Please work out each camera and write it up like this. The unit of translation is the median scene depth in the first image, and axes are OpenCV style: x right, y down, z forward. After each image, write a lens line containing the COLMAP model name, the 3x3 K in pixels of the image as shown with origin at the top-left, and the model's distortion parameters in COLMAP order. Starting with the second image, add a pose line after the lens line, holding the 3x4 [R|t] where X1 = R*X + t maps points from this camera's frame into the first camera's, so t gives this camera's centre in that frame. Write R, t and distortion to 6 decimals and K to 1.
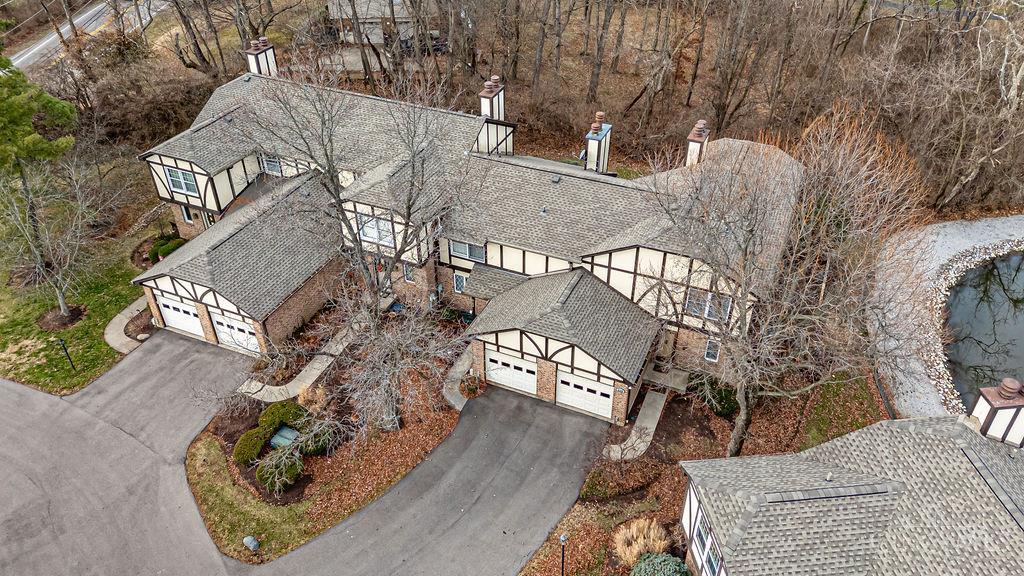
lens RADIAL K [[746.2, 0, 512.0], [0, 746.2, 288.0], [0, 0, 1]] dist [0.083303, -0.075160]
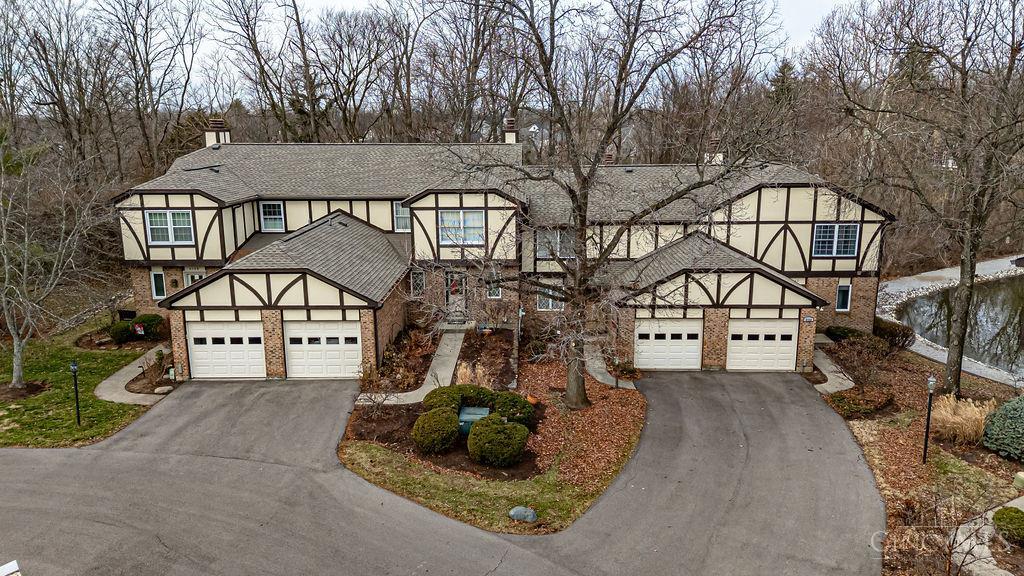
lens RADIAL K [[746.2, 0, 512.0], [0, 746.2, 288.0], [0, 0, 1]] dist [0.083303, -0.075160]
pose [[0.924387, -0.085591, 0.371728, -0.461829], [0.230823, 0.901349, -0.366458, 0.316964], [-0.303691, 0.424553, 0.852952, 0.297426]]
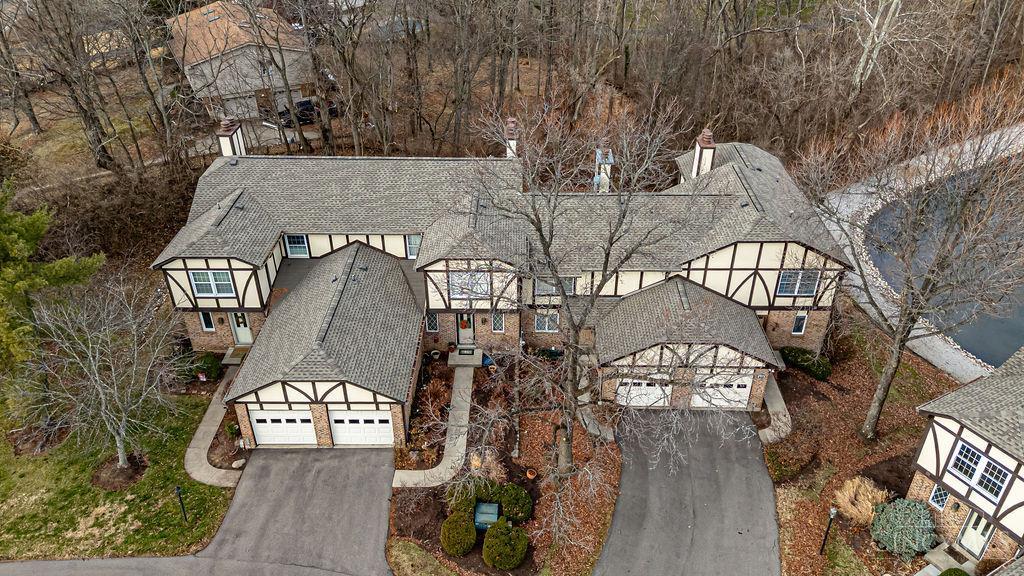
lens RADIAL K [[746.2, 0, 512.0], [0, 746.2, 288.0], [0, 0, 1]] dist [0.083303, -0.075160]
pose [[0.922395, -0.211771, 0.323019, -0.454726], [0.232935, 0.972093, -0.027853, -0.034673], [-0.308106, 0.100934, 0.945983, 0.075689]]
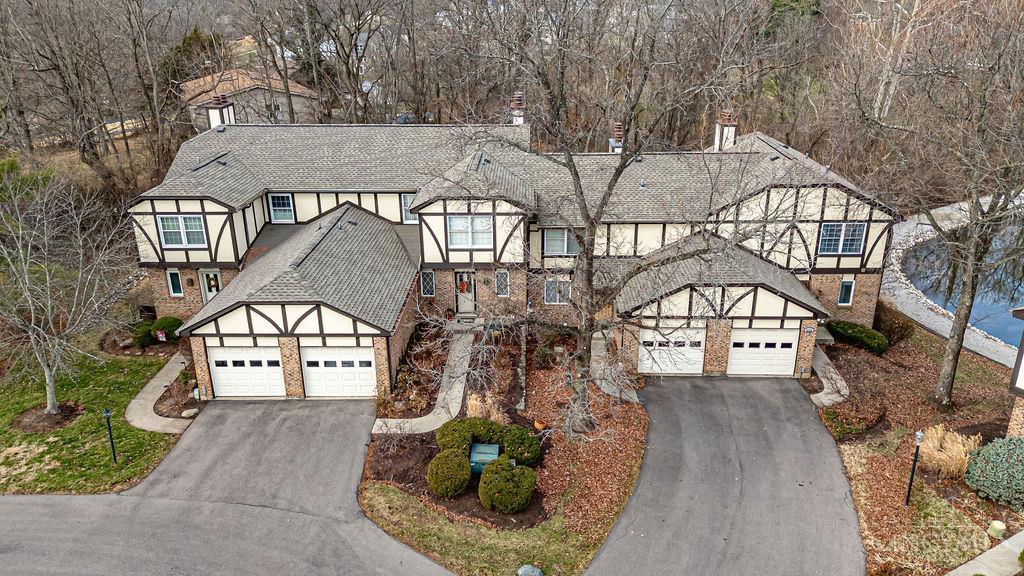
lens RADIAL K [[746.2, 0, 512.0], [0, 746.2, 288.0], [0, 0, 1]] dist [0.083303, -0.075160]
pose [[0.927830, -0.144010, 0.344083, -0.452285], [0.229348, 0.947741, -0.221782, 0.189374], [-0.294163, 0.284691, 0.912370, 0.230635]]
